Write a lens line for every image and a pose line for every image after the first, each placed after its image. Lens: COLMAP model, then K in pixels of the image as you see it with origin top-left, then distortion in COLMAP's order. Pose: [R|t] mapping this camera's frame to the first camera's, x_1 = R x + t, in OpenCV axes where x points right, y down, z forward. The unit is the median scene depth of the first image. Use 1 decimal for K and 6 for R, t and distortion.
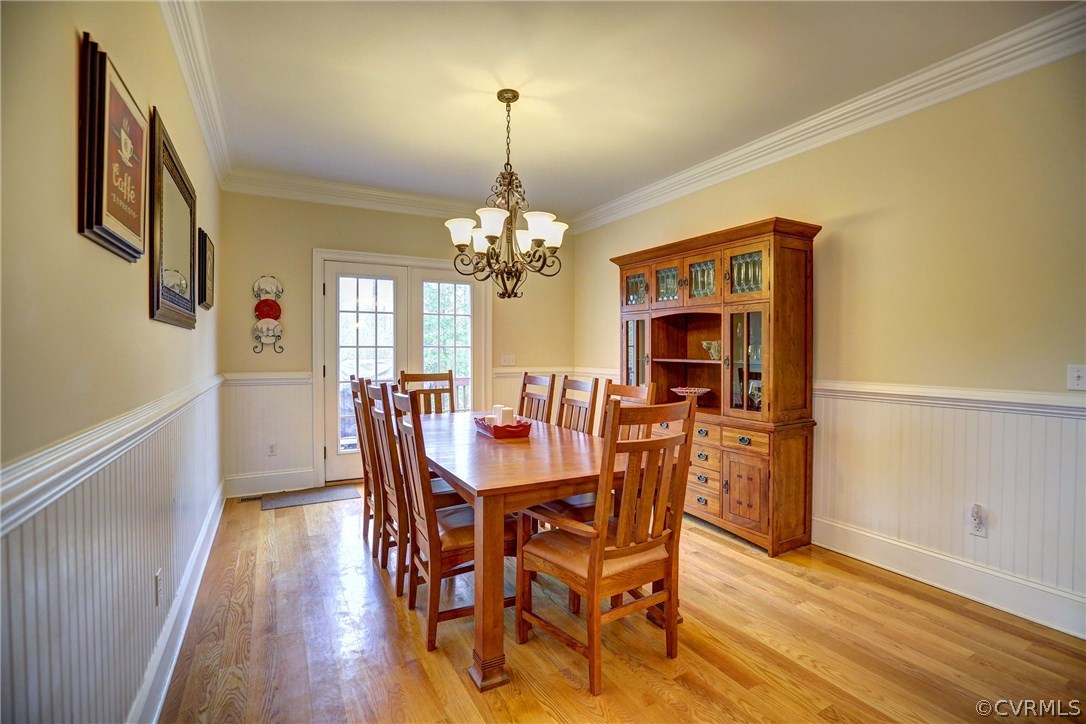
lens RADIAL K [[497.1, 0, 544.2], [0, 497.1, 356.2], [0, 0, 1]] dist [-0.055285, 0.021161]
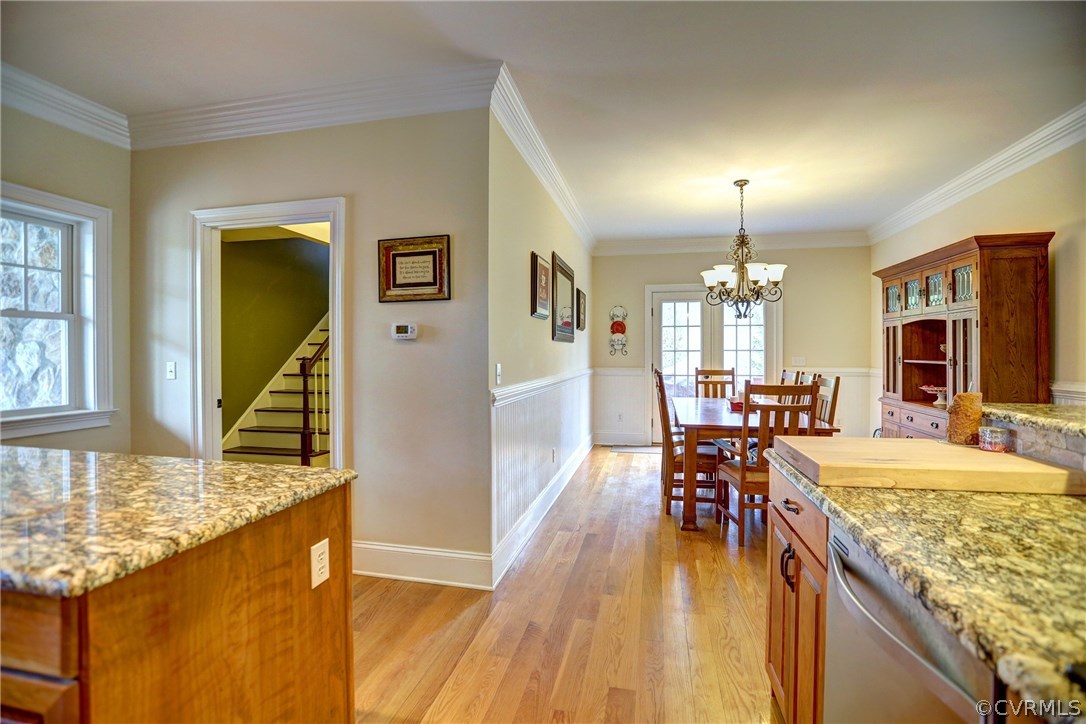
lens RADIAL K [[497.1, 0, 544.2], [0, 497.1, 356.2], [0, 0, 1]] dist [-0.055285, 0.021161]
pose [[0.748077, 0.000217, -0.663612, 0.373144], [-0.003629, 0.999986, -0.003764, 0.004099], [0.663602, 0.005224, 0.748067, -0.410722]]
